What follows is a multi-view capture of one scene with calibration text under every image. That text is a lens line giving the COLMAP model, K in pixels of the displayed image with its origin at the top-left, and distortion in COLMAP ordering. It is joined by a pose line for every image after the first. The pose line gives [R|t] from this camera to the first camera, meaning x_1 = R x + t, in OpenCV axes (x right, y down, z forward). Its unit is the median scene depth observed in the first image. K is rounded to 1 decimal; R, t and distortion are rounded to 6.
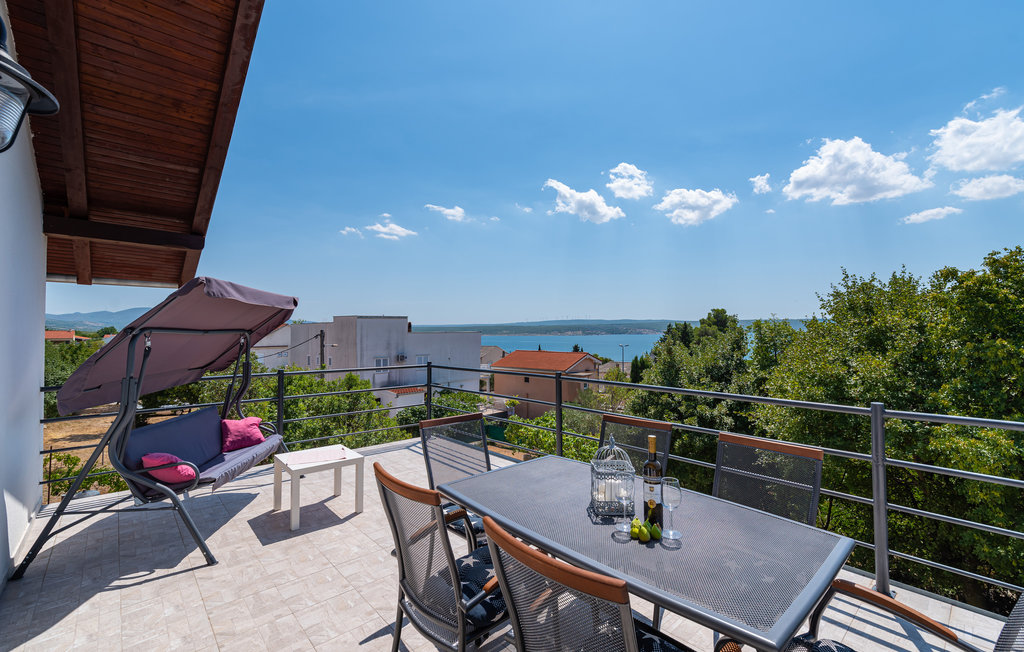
lens RADIAL K [[439.0, 0, 510.8], [0, 439.0, 315.0], [0, 0, 1]] dist [-0.001461, 0.001745]
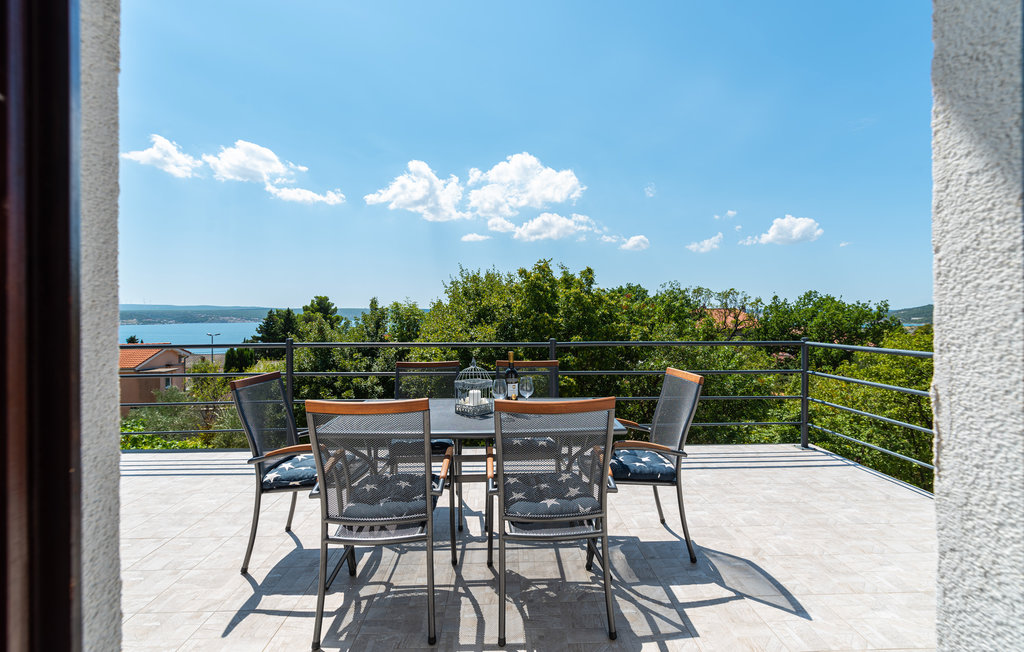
lens RADIAL K [[439.0, 0, 516.4], [0, 439.0, 320.4], [0, 0, 1]] dist [-0.001461, 0.001745]
pose [[0.642917, -0.002504, 0.765932, -0.142958], [-0.027521, 0.999273, 0.026367, 0.025931], [-0.765441, -0.038031, 0.642381, 0.014636]]
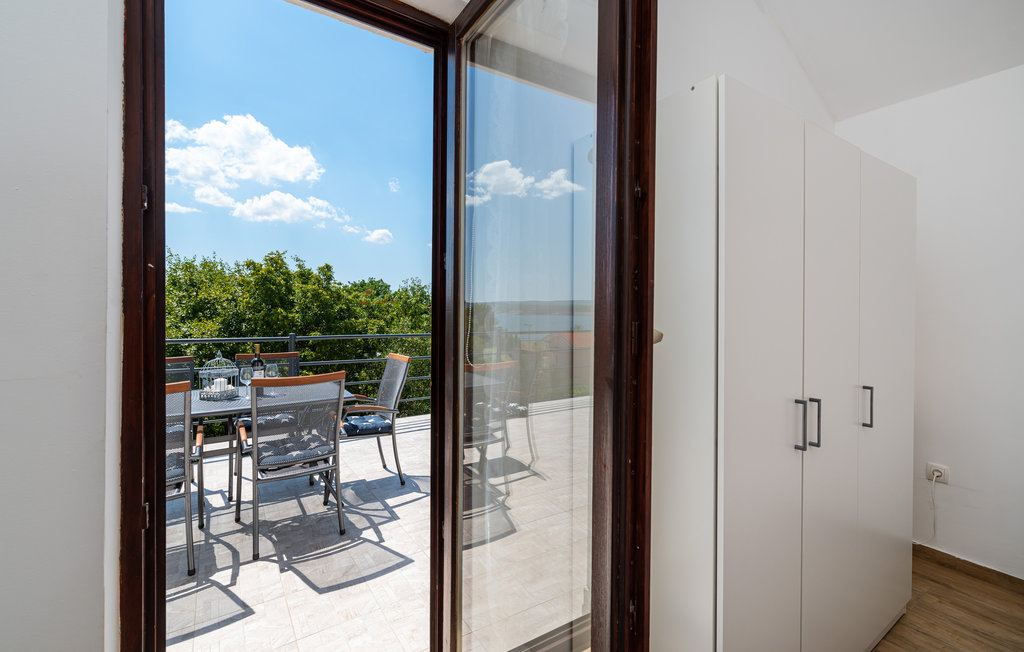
lens RADIAL K [[439.0, 0, 517.6], [0, 439.0, 318.5], [0, 0, 1]] dist [-0.001461, 0.001745]
pose [[0.126922, -0.008882, 0.991873, -0.239116], [-0.044274, 0.998913, 0.014610, 0.019457], [-0.990924, -0.045769, 0.126391, -0.043663]]
